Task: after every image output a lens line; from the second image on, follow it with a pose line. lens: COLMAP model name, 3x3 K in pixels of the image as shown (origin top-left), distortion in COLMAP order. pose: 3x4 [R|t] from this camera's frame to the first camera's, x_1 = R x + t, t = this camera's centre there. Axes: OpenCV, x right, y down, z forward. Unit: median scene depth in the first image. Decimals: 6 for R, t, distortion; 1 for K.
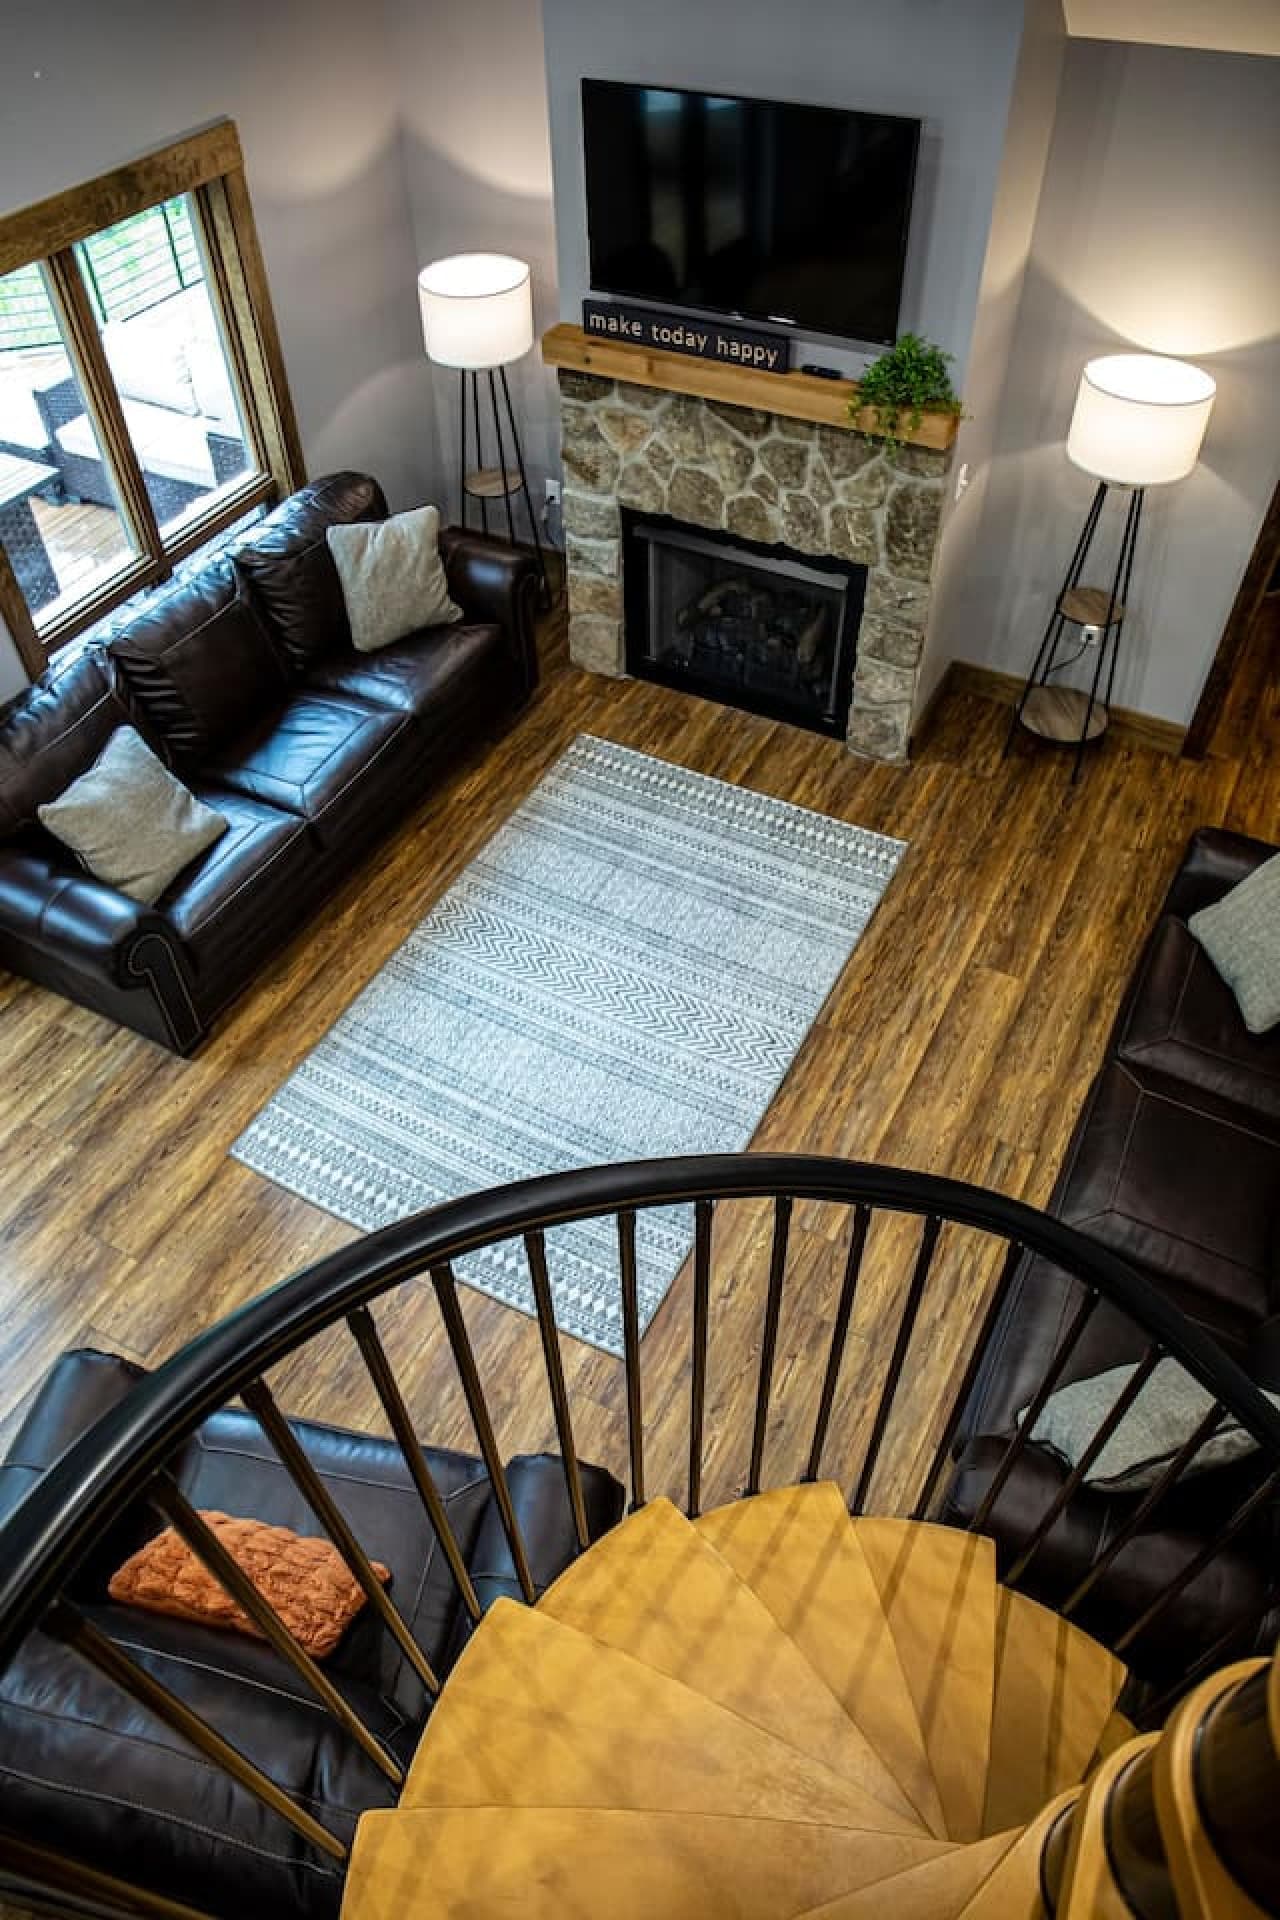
lens RADIAL K [[1328.6, 0, 640.6], [0, 1328.6, 960.4], [0, 0, 1]] dist [-0.097193, 0.069108]
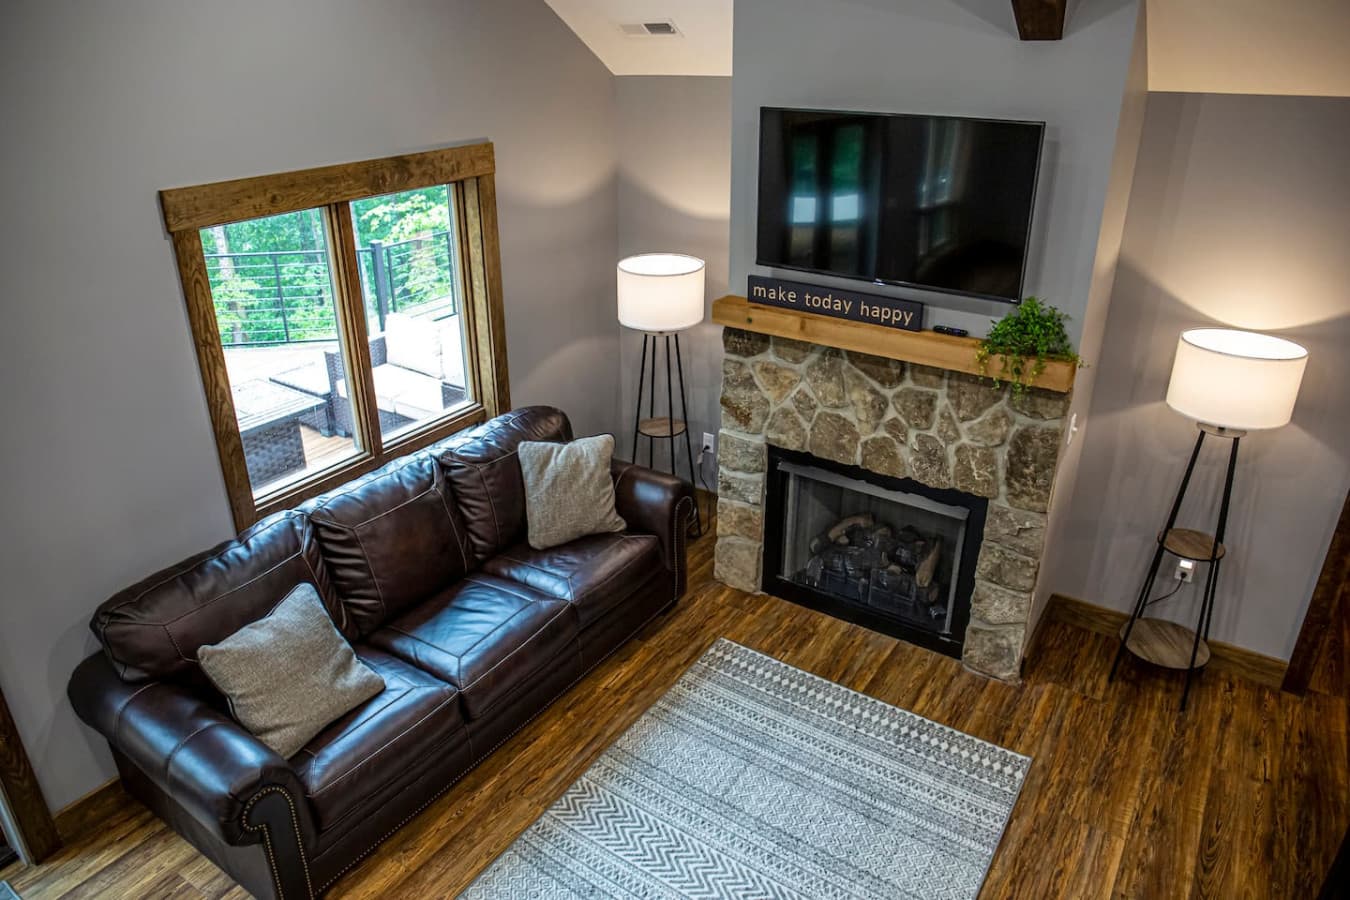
lens RADIAL K [[934.2, 0, 678.7], [0, 934.2, 443.5], [0, 0, 1]] dist [-0.097193, 0.069108]
pose [[0.995012, 0.055143, -0.083129, -0.027180], [-0.083674, 0.915060, -0.394542, -0.009674], [0.054312, 0.399530, 0.915110, 0.245225]]
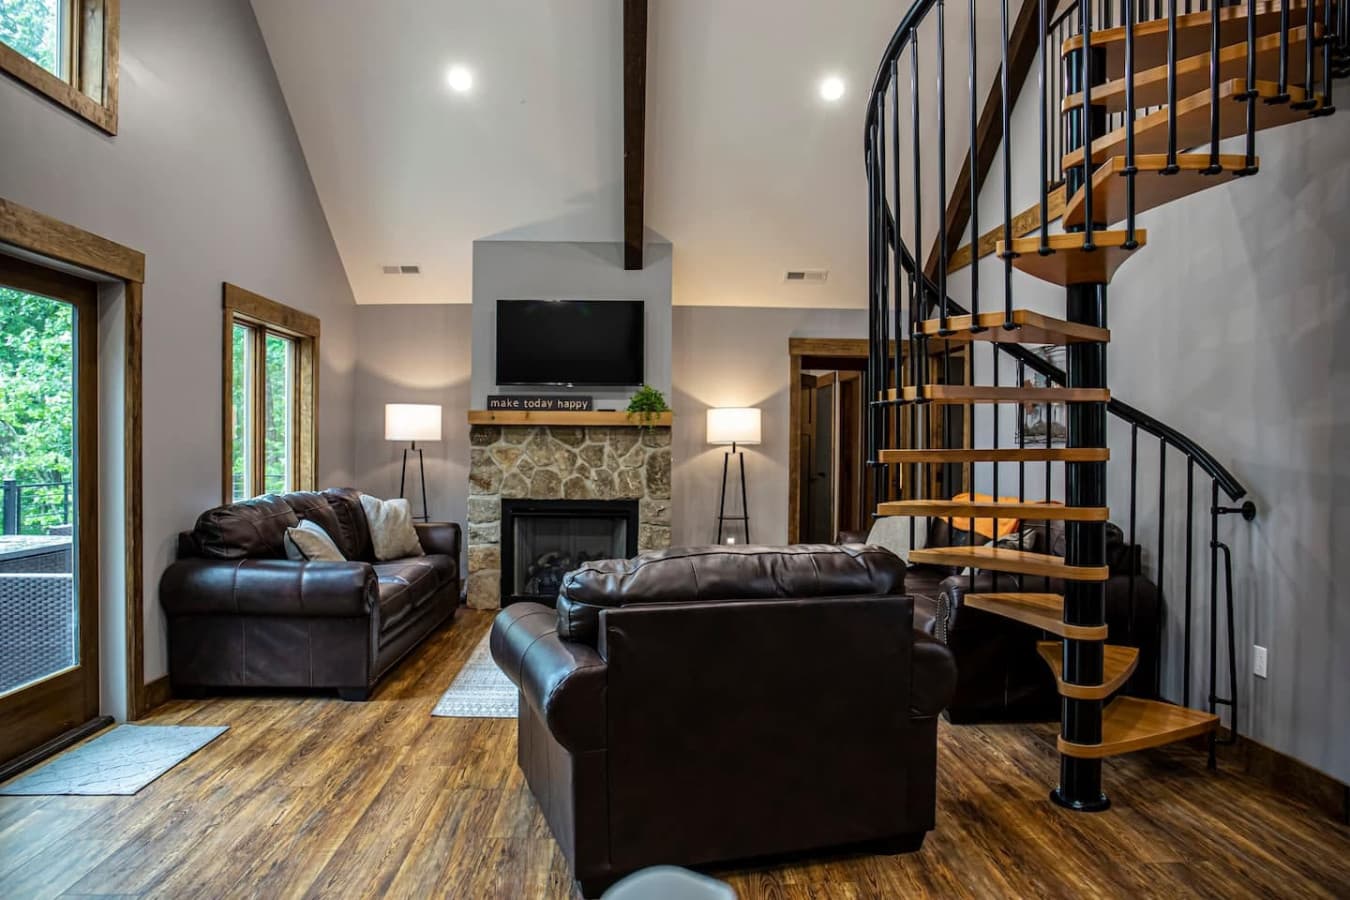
lens RADIAL K [[934.2, 0, 674.2], [0, 934.2, 442.1], [0, 0, 1]] dist [-0.097193, 0.069108]
pose [[0.862902, 0.021434, 0.504916, -0.523793], [0.360844, 0.673367, -0.645266, 0.608802], [-0.353824, 0.738998, 0.573316, 0.073133]]
